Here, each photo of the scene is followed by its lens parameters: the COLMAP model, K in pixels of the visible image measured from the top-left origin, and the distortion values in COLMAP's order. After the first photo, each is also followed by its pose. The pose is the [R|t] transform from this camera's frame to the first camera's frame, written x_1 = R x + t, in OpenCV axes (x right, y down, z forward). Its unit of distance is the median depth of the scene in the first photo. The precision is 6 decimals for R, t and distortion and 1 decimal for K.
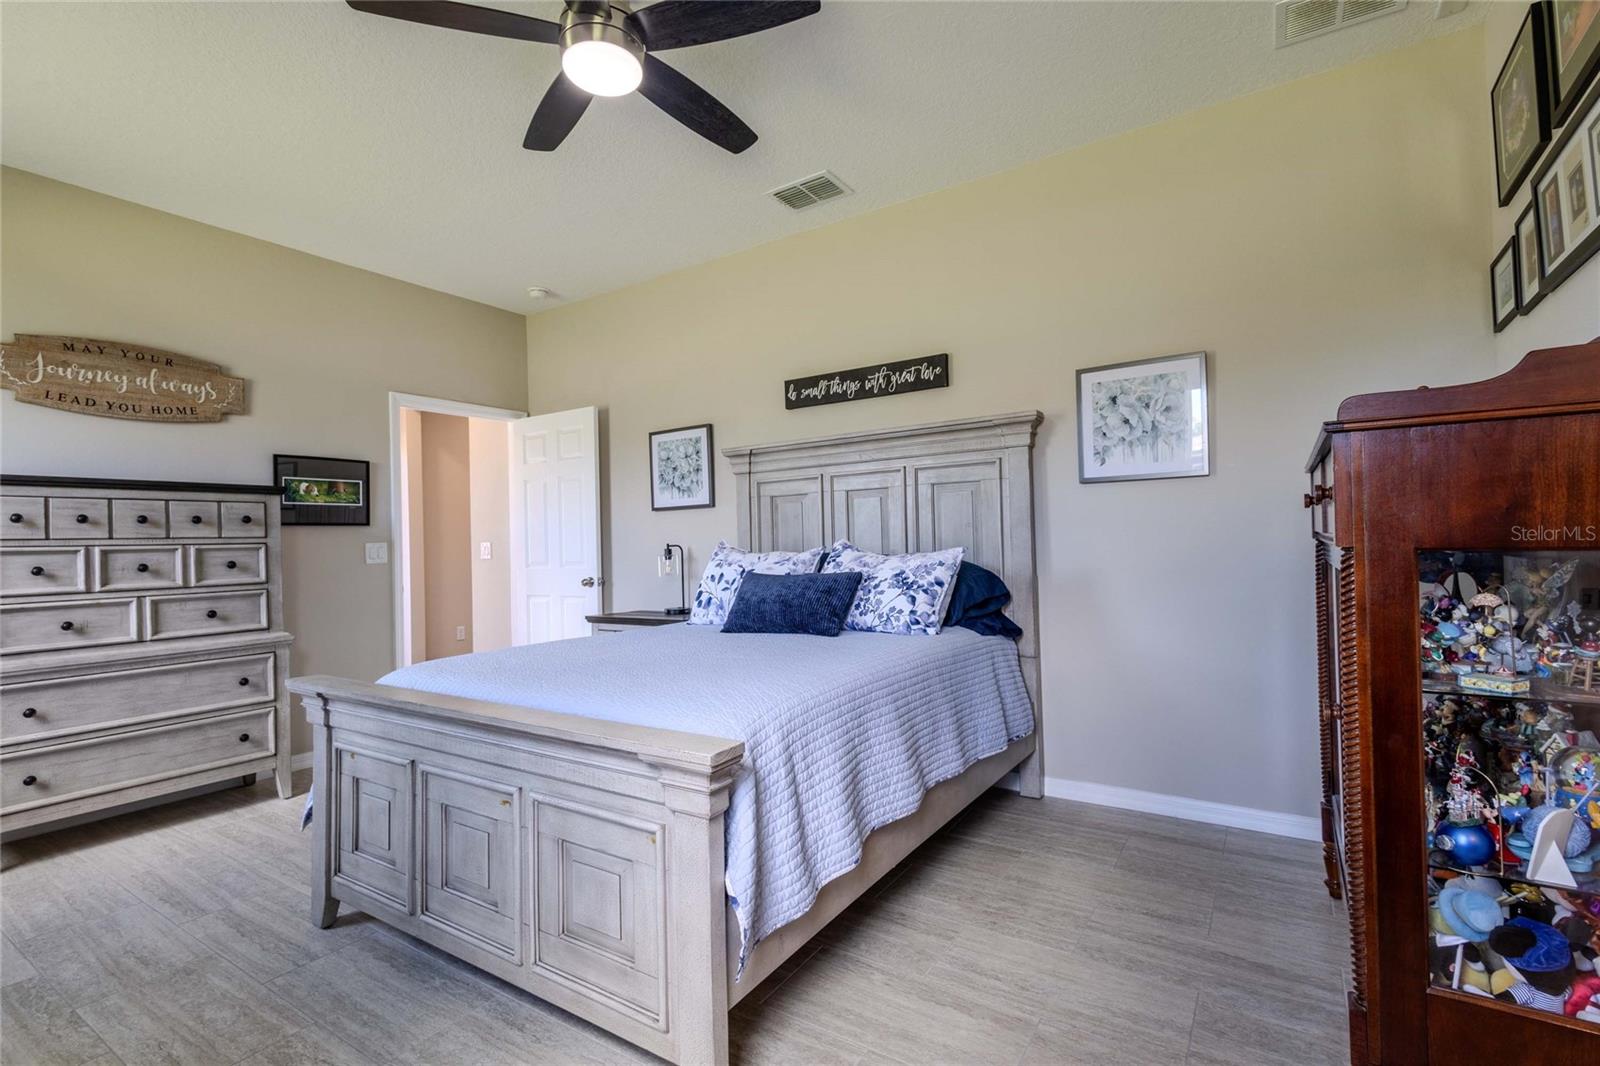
lens RADIAL K [[741.5, 0, 807.1], [0, 741.5, 535.2], [0, 0, 1]] dist [0.009398, -0.000417]
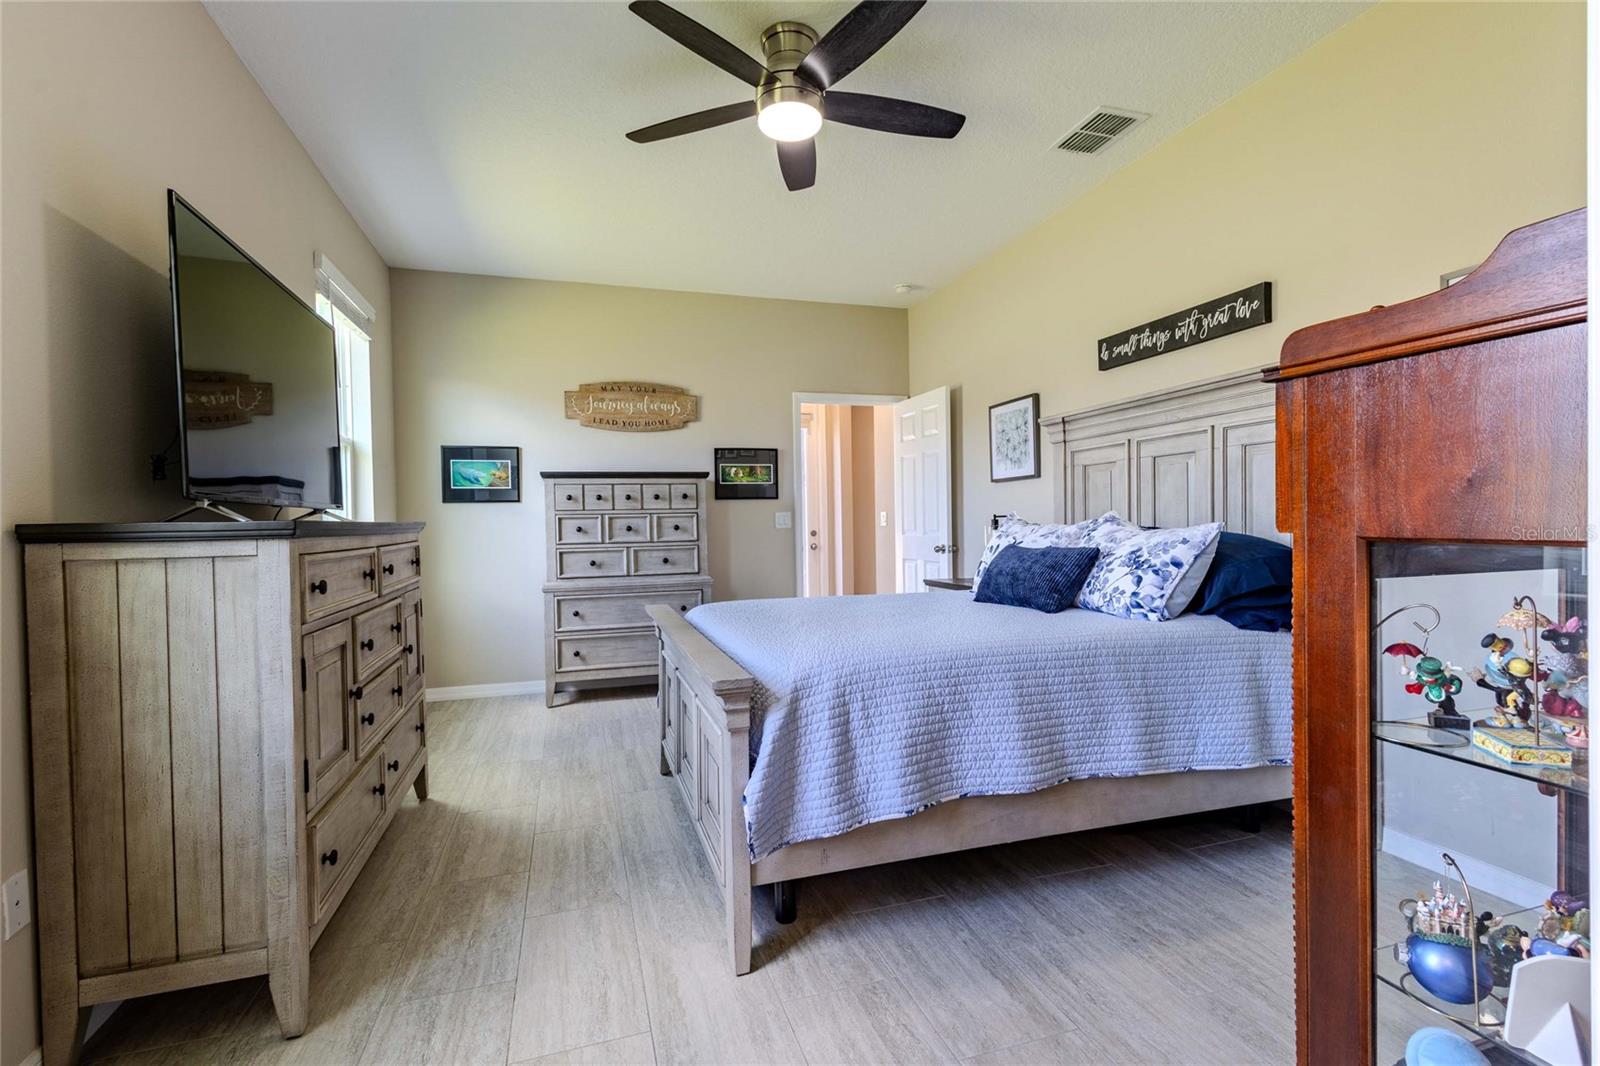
lens RADIAL K [[741.5, 0, 791.7], [0, 741.5, 533.9], [0, 0, 1]] dist [0.009398, -0.000417]
pose [[0.764221, 0.023707, -0.644518, 0.326808], [0.003743, 0.999144, 0.041190, -0.006312], [0.644943, -0.033891, 0.763479, 0.039127]]
